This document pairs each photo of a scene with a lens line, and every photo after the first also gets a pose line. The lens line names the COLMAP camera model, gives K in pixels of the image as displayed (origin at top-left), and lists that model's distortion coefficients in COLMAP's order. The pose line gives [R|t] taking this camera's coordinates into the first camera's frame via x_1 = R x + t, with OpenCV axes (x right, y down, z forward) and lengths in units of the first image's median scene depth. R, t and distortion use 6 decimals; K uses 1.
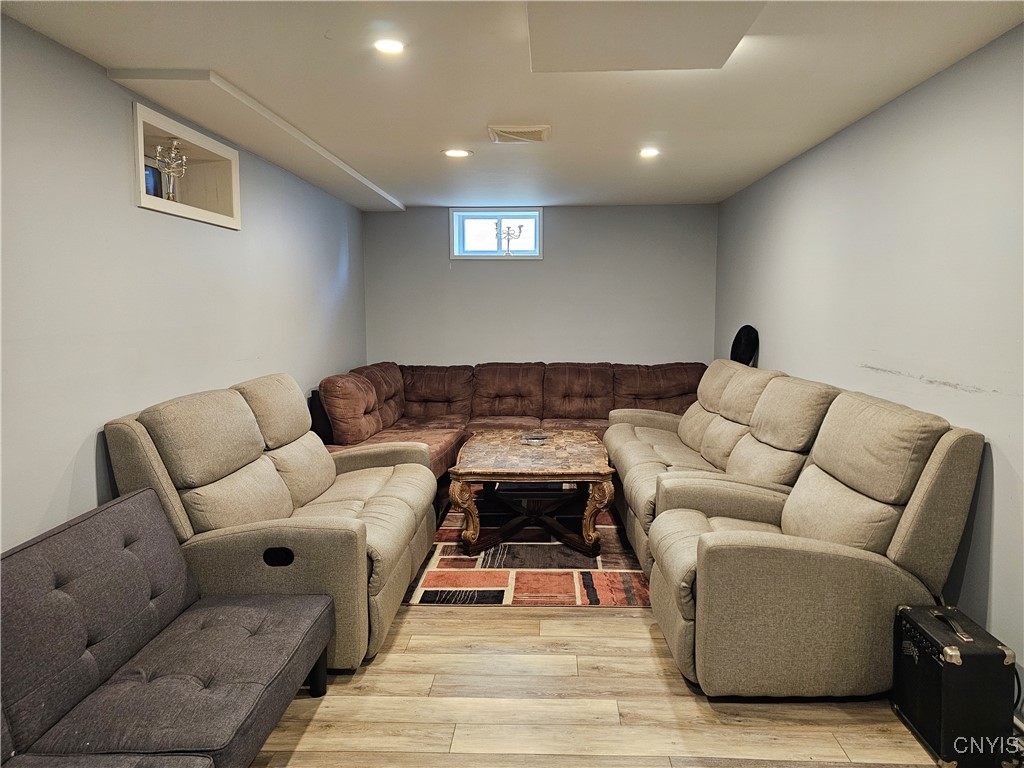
lens RADIAL K [[685.5, 0, 533.7], [0, 685.5, 375.5], [0, 0, 1]] dist [0.070177, -0.062823]
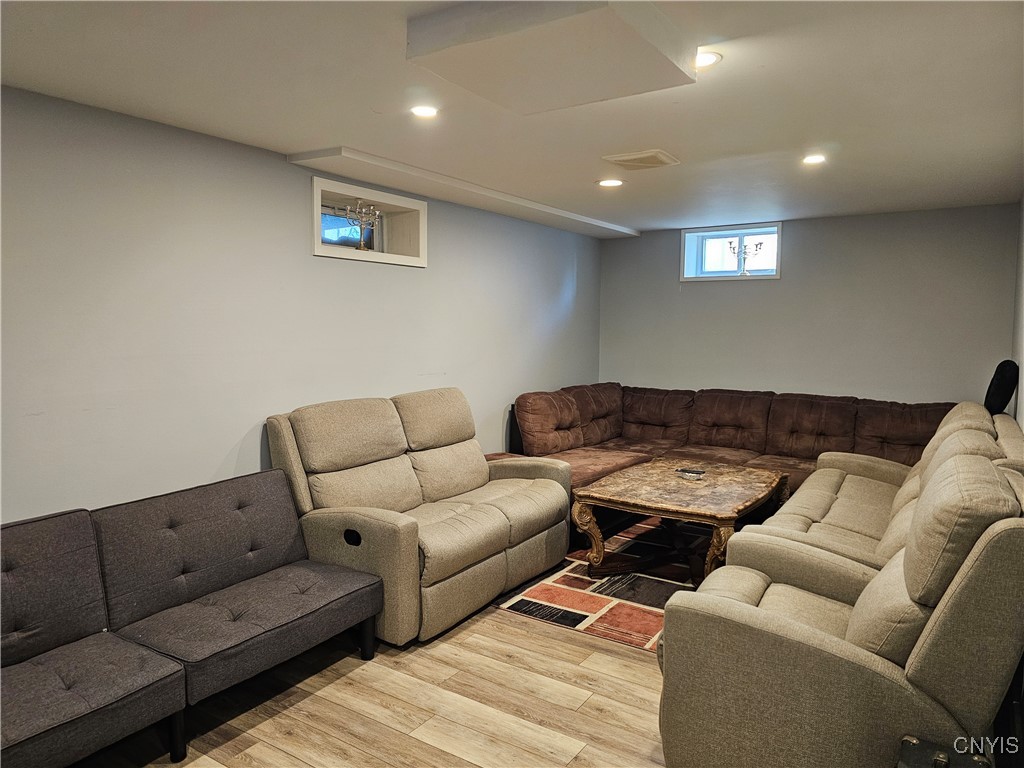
lens RADIAL K [[685.5, 0, 513.1], [0, 685.5, 382.1], [0, 0, 1]] dist [0.070177, -0.062823]
pose [[0.855286, 0.053261, -0.515411, 0.460517], [-0.061629, 0.998099, 0.000872, -0.029146], [0.514478, 0.031019, 0.856942, 0.089134]]
